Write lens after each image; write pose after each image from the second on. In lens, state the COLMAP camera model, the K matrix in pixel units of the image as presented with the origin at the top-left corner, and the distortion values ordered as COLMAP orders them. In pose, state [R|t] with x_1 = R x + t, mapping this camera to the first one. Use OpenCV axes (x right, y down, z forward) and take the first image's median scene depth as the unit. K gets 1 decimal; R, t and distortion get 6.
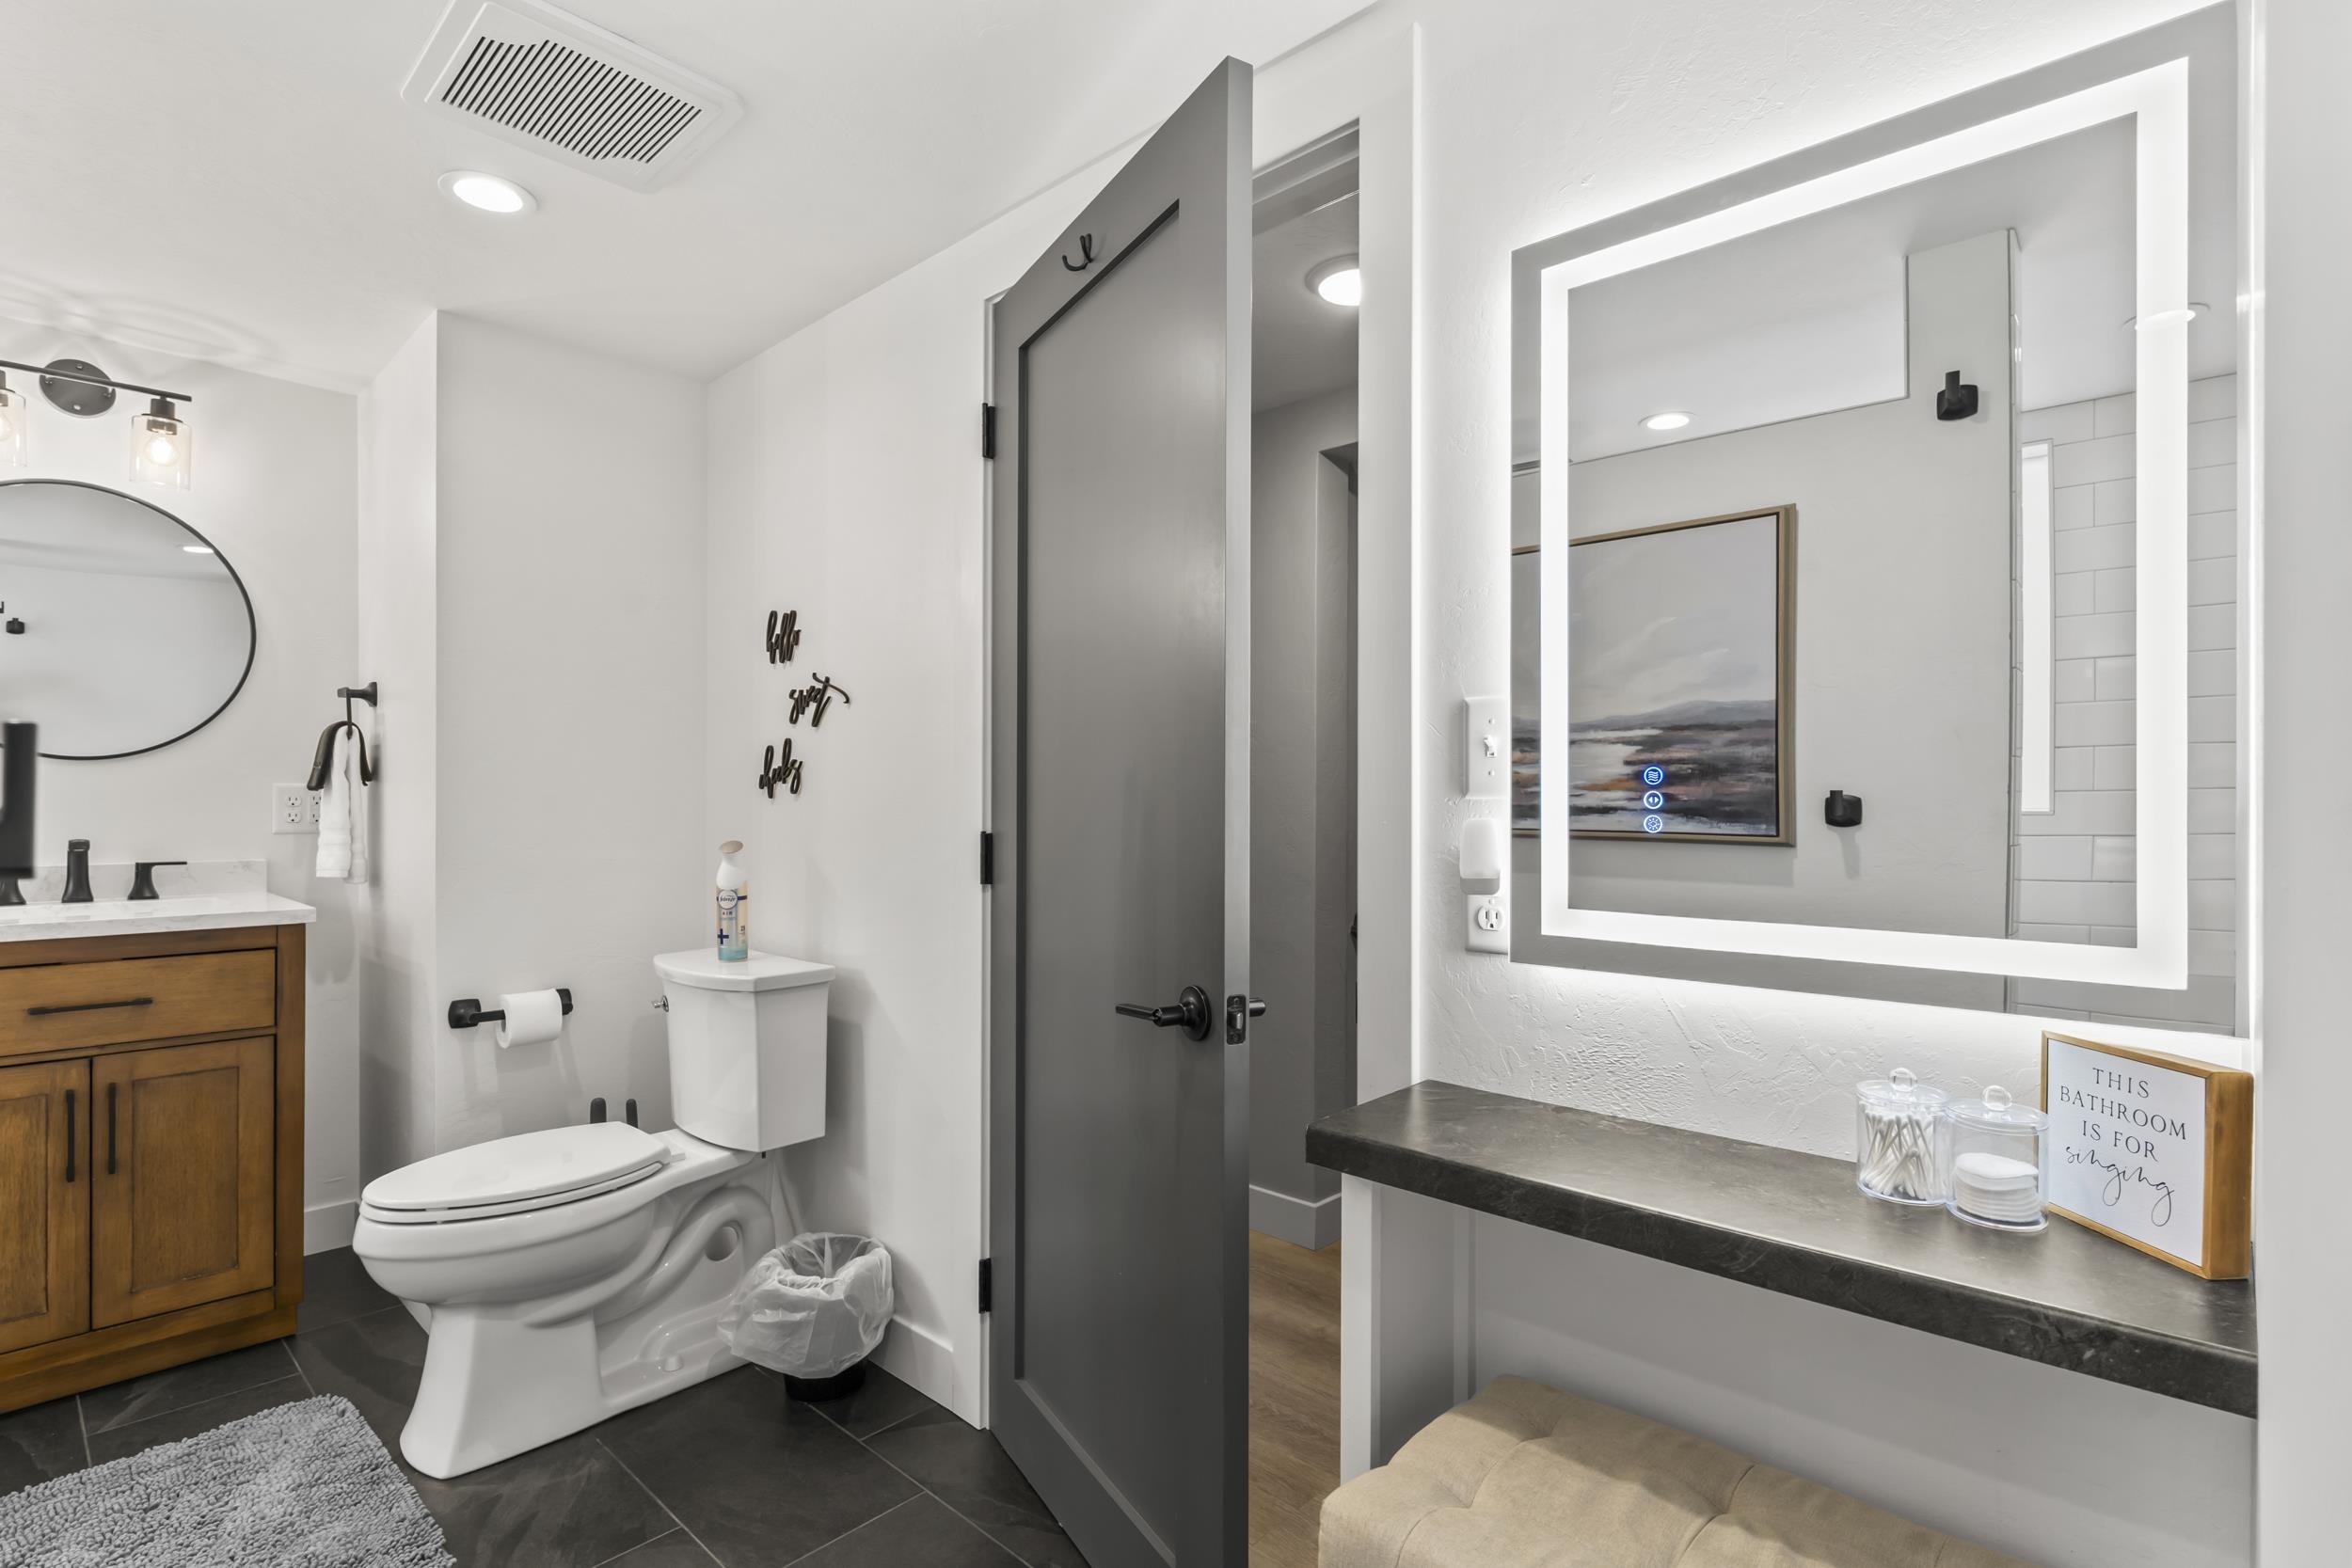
lens RADIAL K [[1118.3, 0, 1178.2], [0, 1118.3, 793.0], [0, 0, 1]] dist [0.001385, -0.000509]
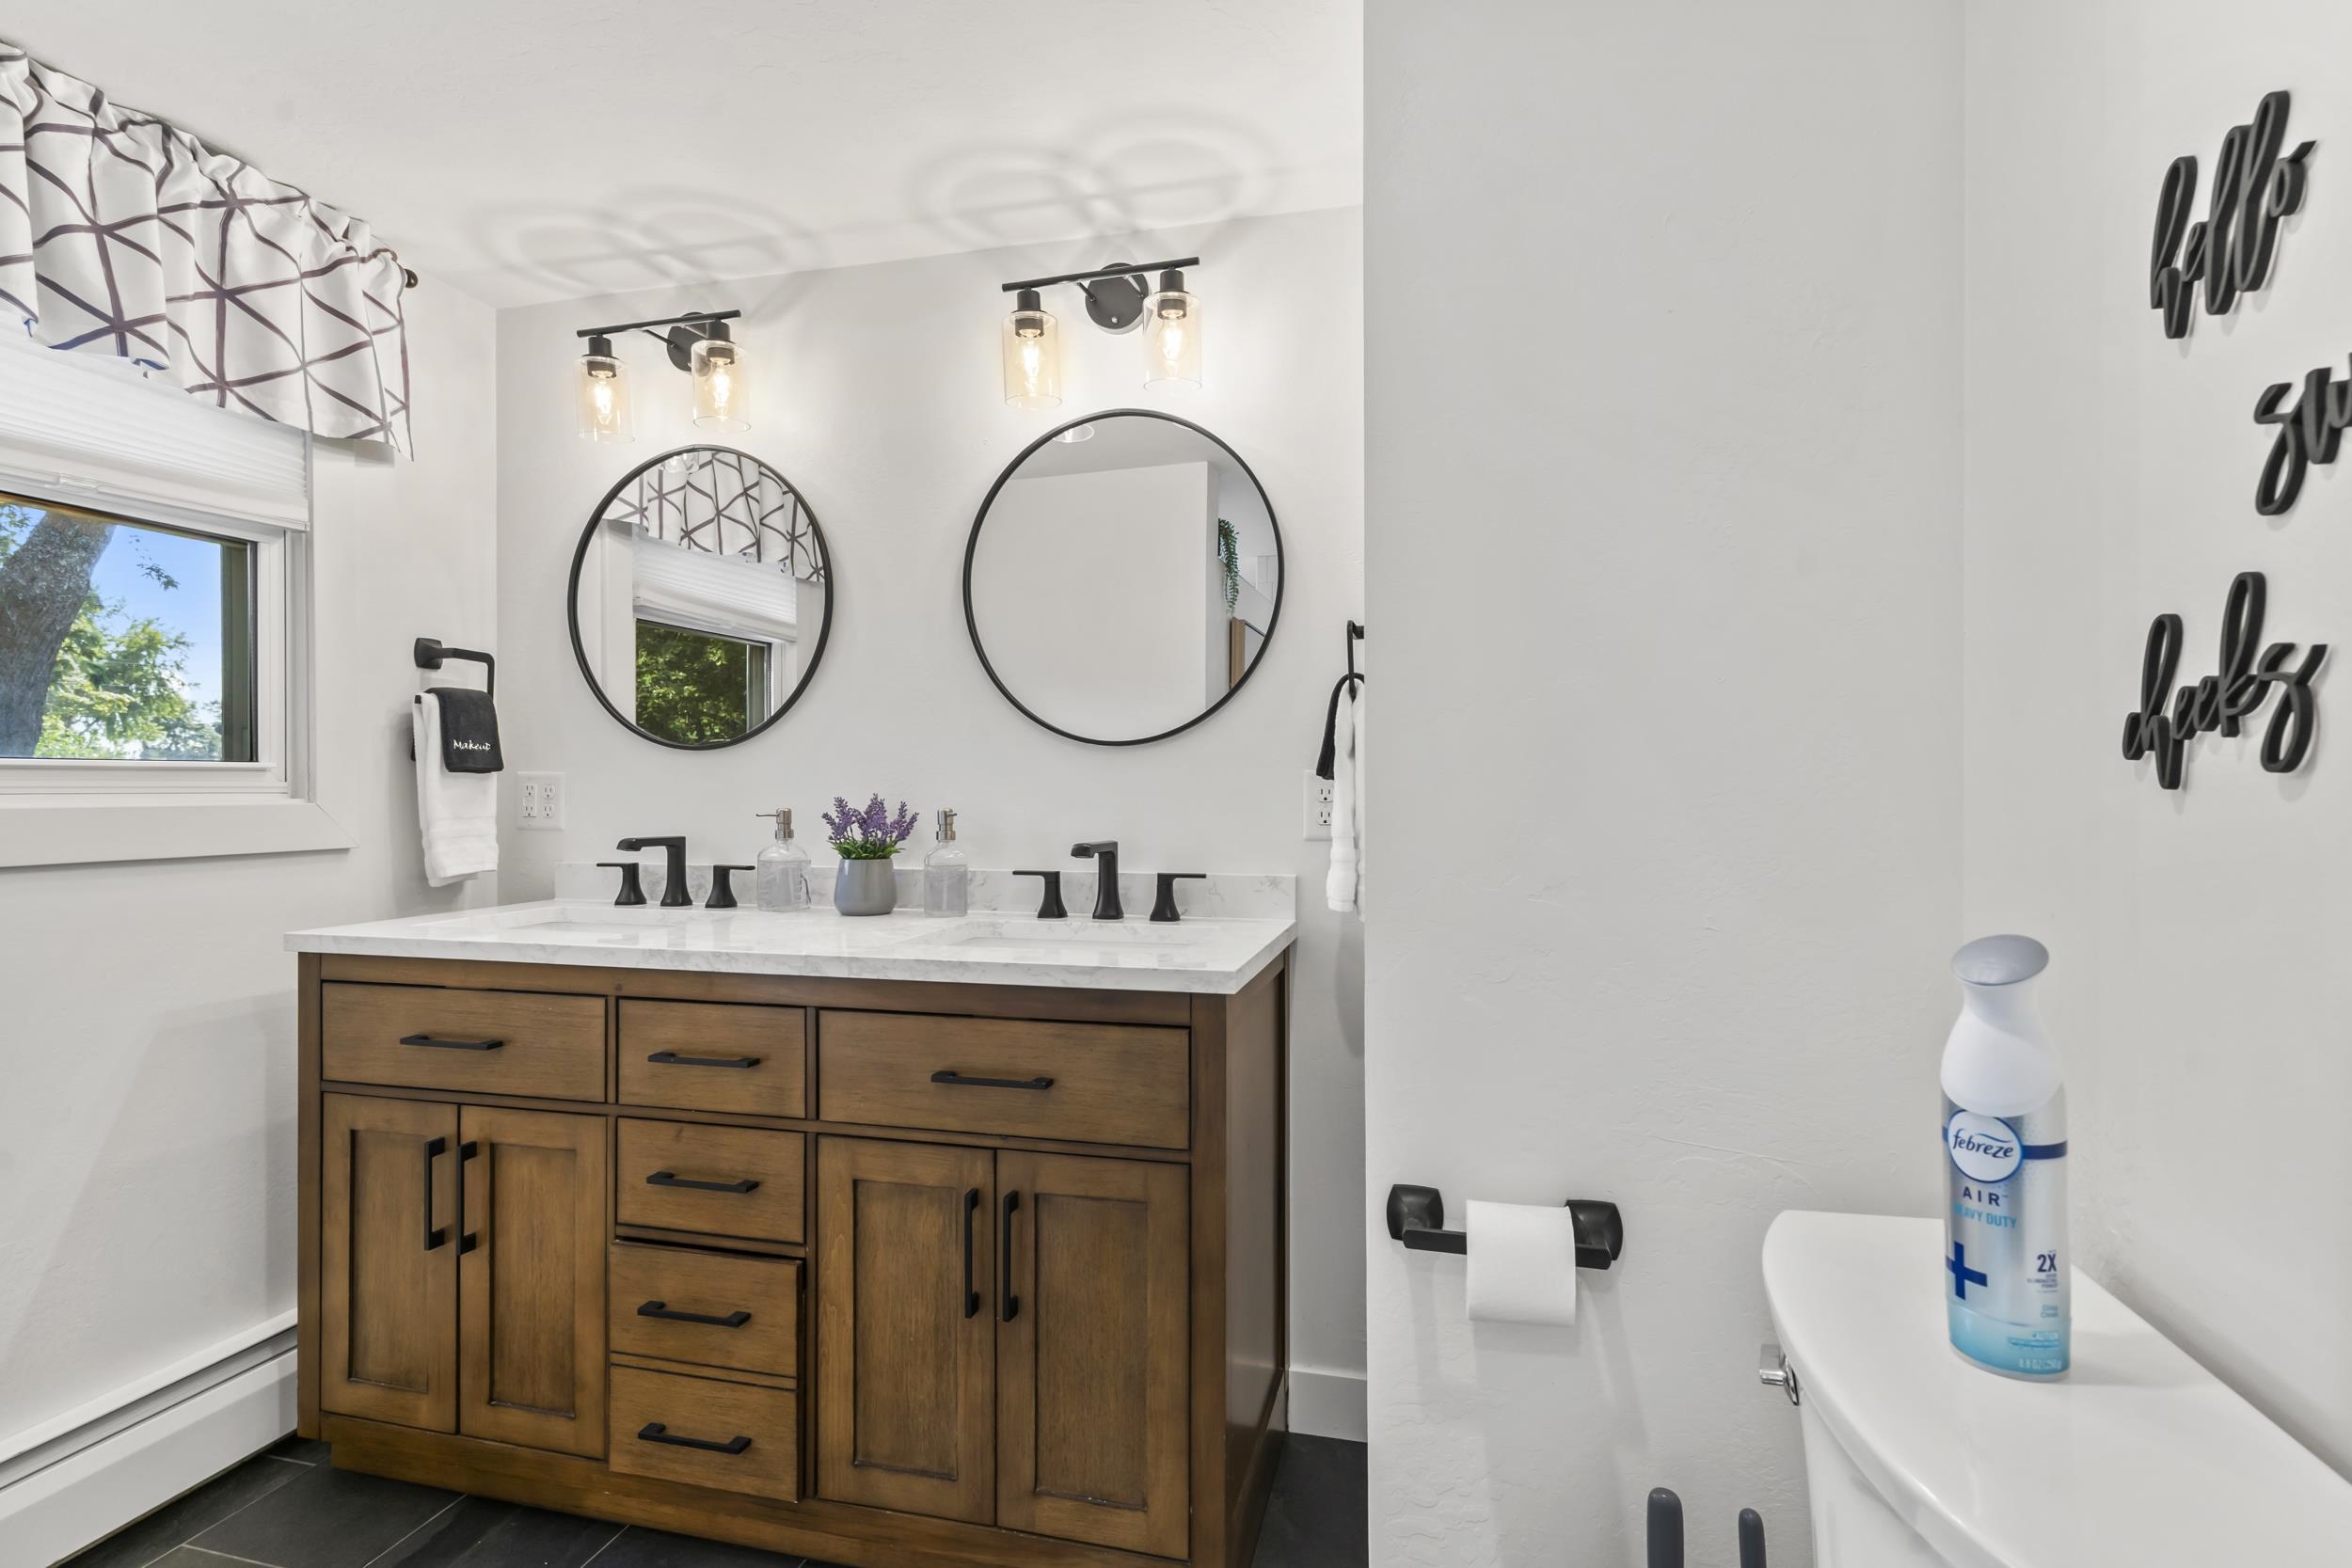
lens RADIAL K [[1118.3, 0, 1178.2], [0, 1118.3, 793.0], [0, 0, 1]] dist [0.001385, -0.000509]
pose [[0.479282, 0.000152, -0.877661, -0.251183], [0.007779, 0.999960, 0.004421, 0.002672], [0.877626, -0.008946, 0.479262, 0.684513]]
